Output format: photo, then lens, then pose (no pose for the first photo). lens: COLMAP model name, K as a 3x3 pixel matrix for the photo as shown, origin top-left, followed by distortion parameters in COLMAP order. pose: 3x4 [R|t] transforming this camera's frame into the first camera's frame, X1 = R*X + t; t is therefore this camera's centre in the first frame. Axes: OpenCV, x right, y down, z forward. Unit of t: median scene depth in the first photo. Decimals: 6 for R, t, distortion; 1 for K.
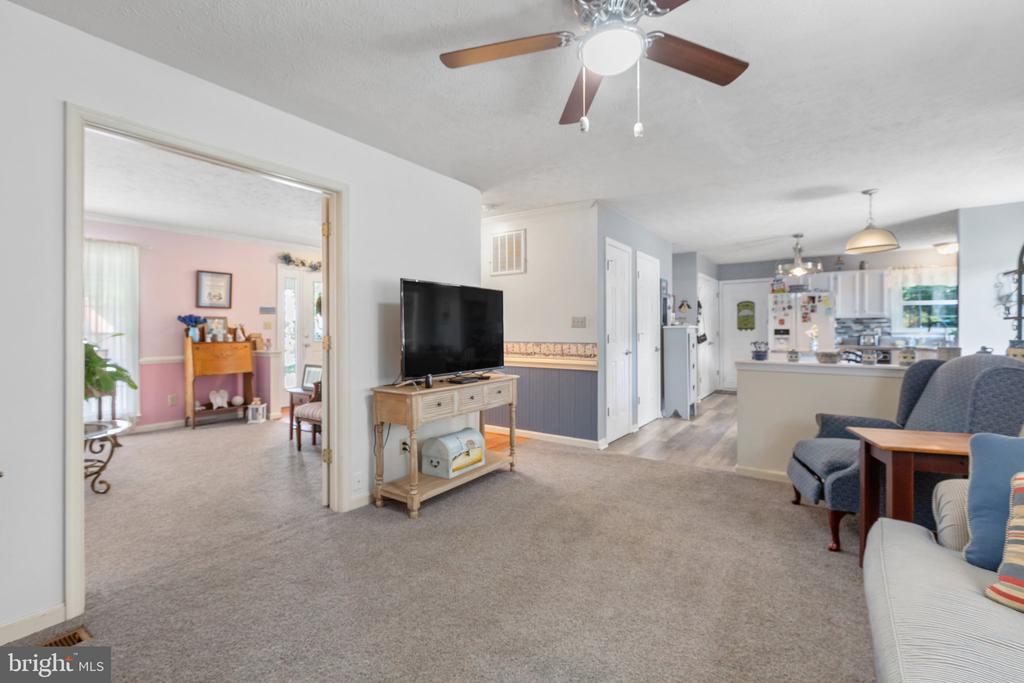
lens RADIAL K [[455.1, 0, 512.2], [0, 455.1, 331.0], [0, 0, 1]] dist [-0.000981, -0.000492]
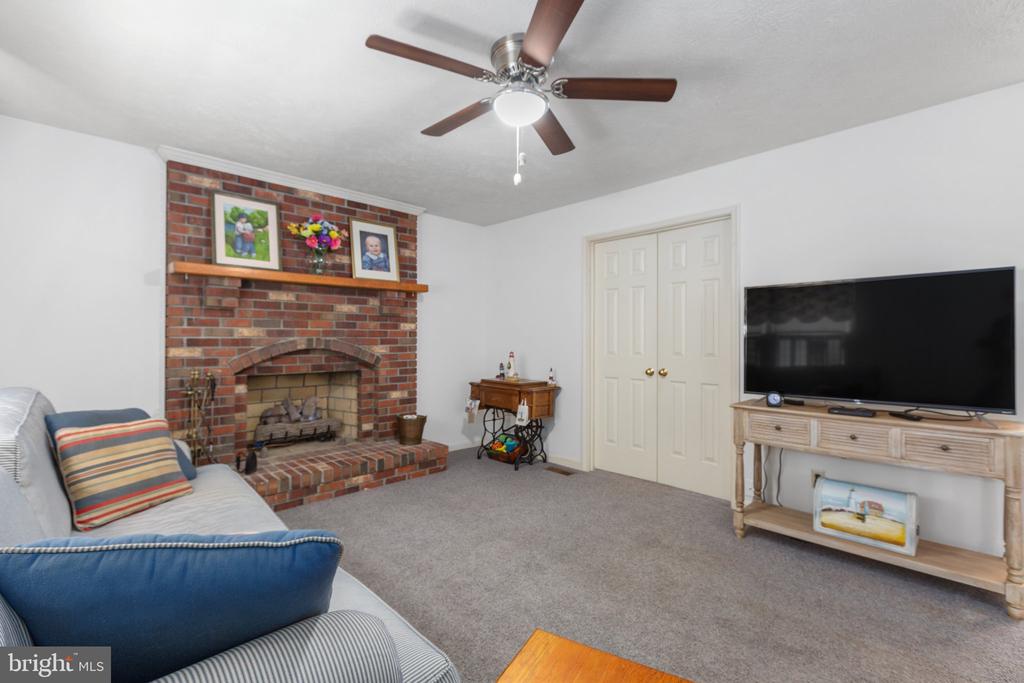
lens RADIAL K [[455.1, 0, 505.2], [0, 455.1, 334.1], [0, 0, 1]] dist [-0.000981, -0.000492]
pose [[-0.196284, -0.003925, -0.980539, 0.954226], [-0.007416, 0.999969, -0.002518, -0.011258], [0.980519, 0.006778, -0.196307, 0.811707]]
